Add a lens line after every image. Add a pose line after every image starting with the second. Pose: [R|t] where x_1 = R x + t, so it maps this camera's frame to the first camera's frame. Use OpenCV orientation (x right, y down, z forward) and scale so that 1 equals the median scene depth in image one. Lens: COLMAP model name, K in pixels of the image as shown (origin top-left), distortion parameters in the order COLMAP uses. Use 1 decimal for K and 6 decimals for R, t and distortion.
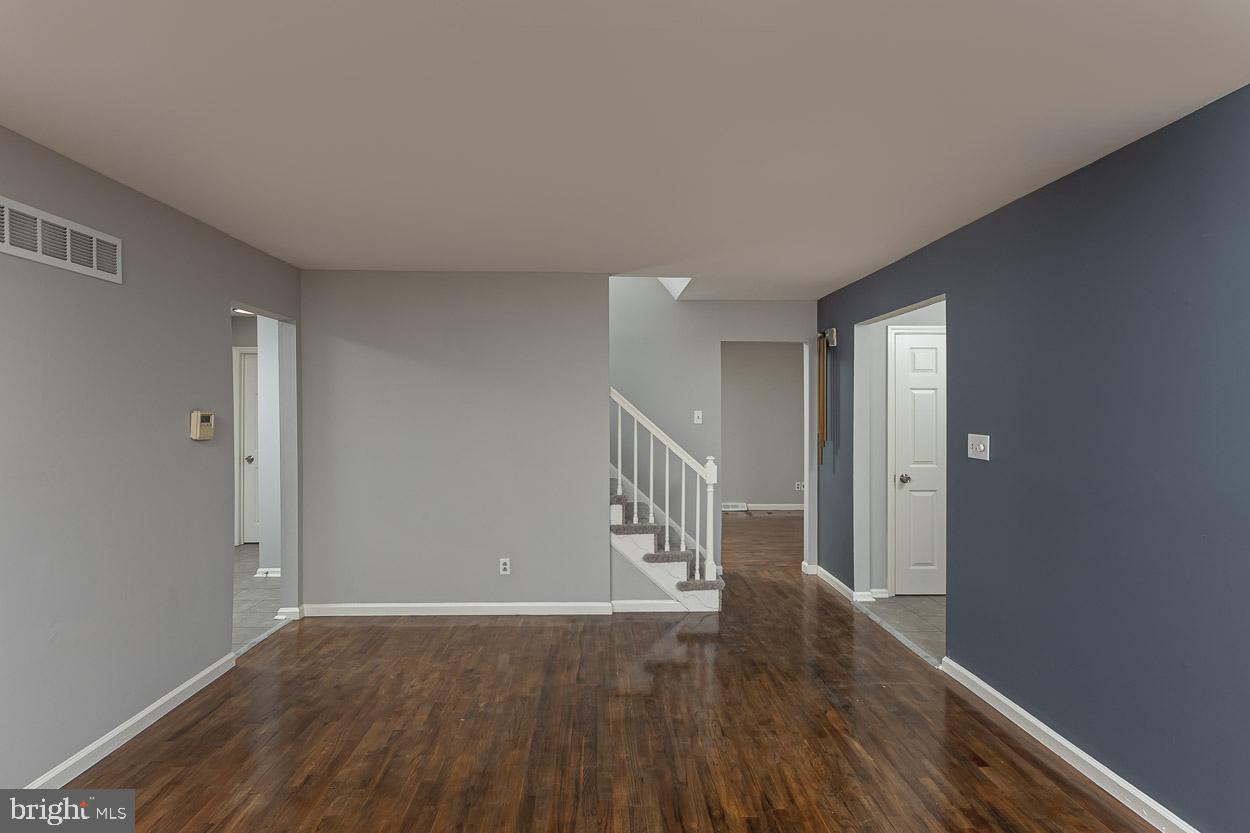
lens RADIAL K [[622.1, 0, 616.2], [0, 622.1, 410.5], [0, 0, 1]] dist [0.004874, 0.000213]
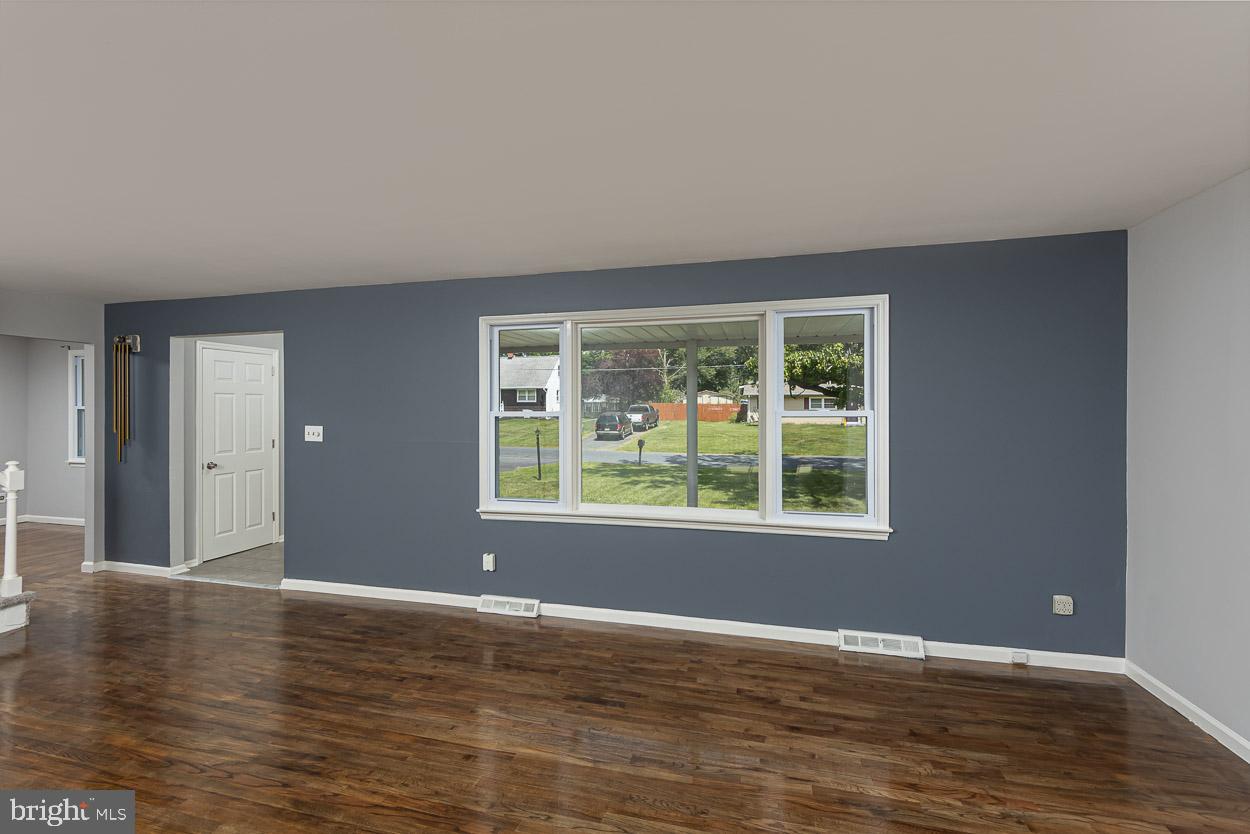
lens RADIAL K [[545.5, 0, 616.6], [0, 545.5, 413.5], [0, 0, 1]] dist [-0.000525, 0.001064]
pose [[0.294226, -0.010991, 0.955673, -0.457778], [0.004621, 0.999939, 0.010077, -0.001773], [-0.955725, 0.001451, 0.294259, -0.120145]]
